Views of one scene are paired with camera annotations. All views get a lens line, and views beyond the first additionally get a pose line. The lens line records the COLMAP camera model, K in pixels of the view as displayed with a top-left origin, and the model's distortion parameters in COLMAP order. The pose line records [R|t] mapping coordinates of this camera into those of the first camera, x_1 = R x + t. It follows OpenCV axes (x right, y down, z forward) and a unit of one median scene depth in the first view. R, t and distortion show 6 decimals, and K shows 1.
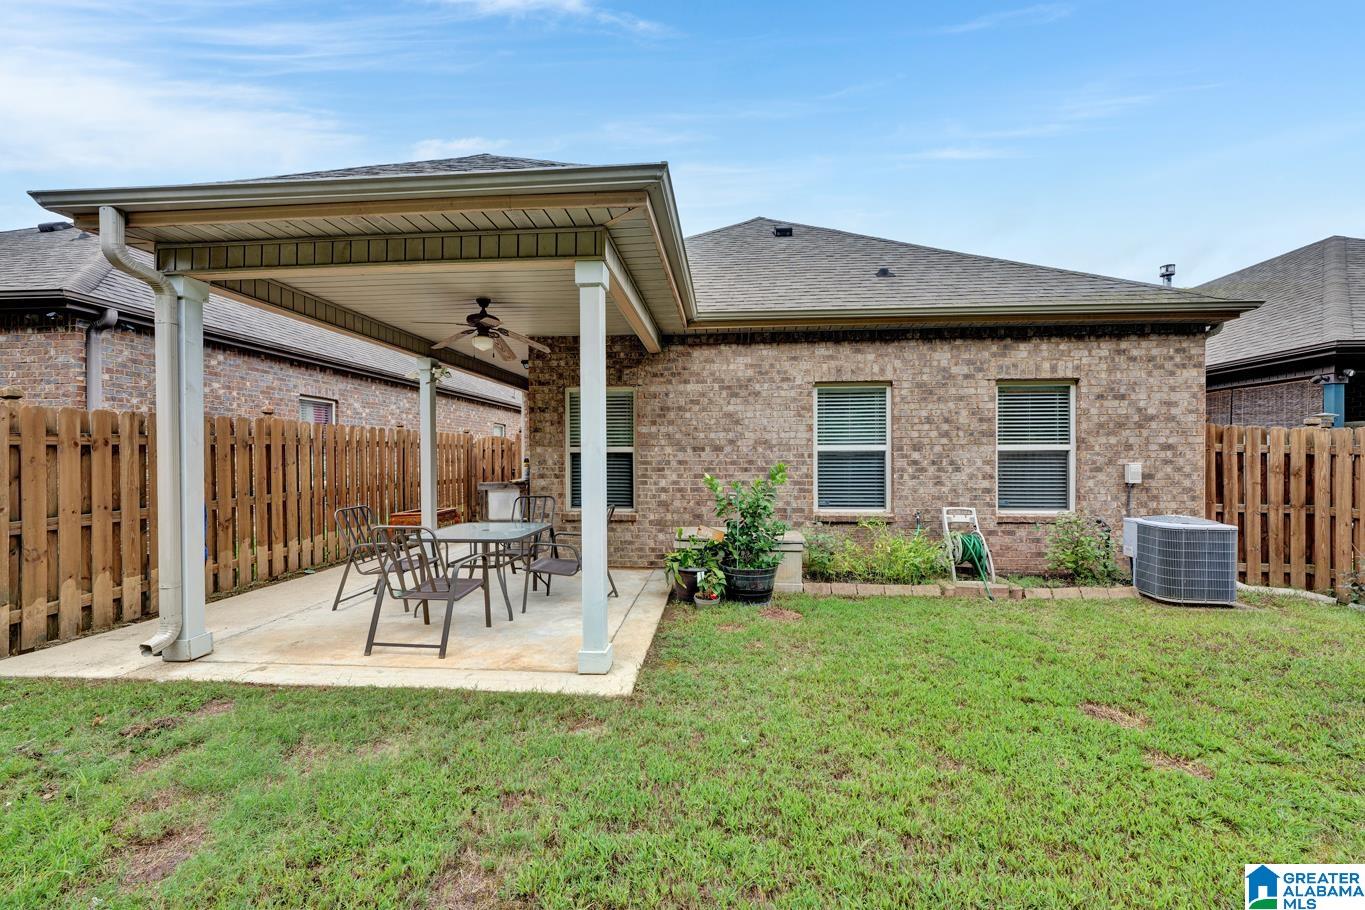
lens RADIAL K [[537.0, 0, 684.4], [0, 537.0, 458.0], [0, 0, 1]] dist [0.000177, 0.000168]
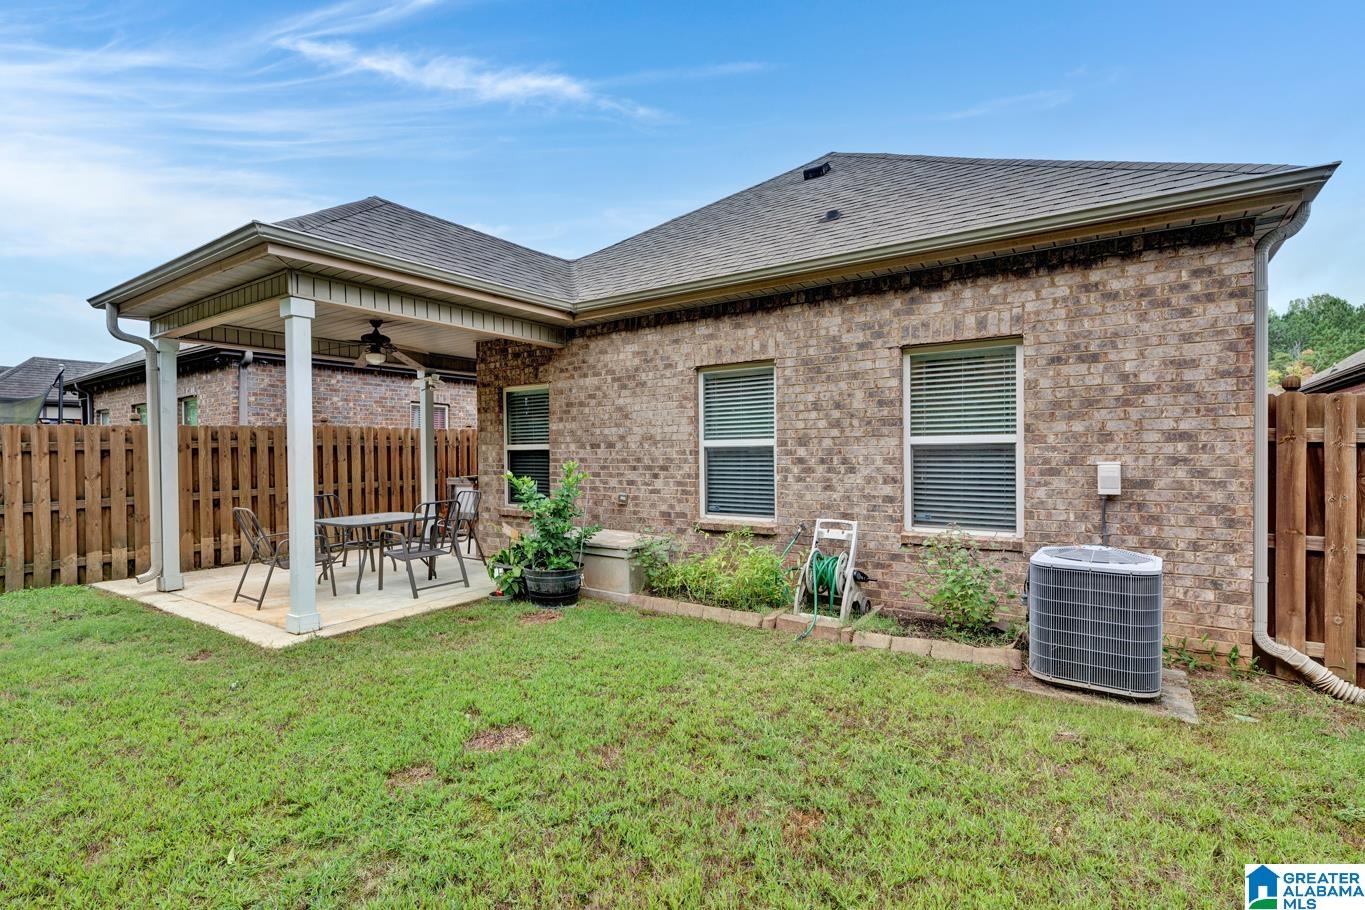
lens RADIAL K [[648.2, 0, 682.5], [0, 648.2, 455.0], [0, 0, 1]] dist [0.002445, 0.000163]
pose [[0.865110, -0.002242, -0.501577, 0.760169], [0.004345, 0.999986, 0.003025, -0.003513], [0.501564, -0.004796, 0.865107, 0.092316]]
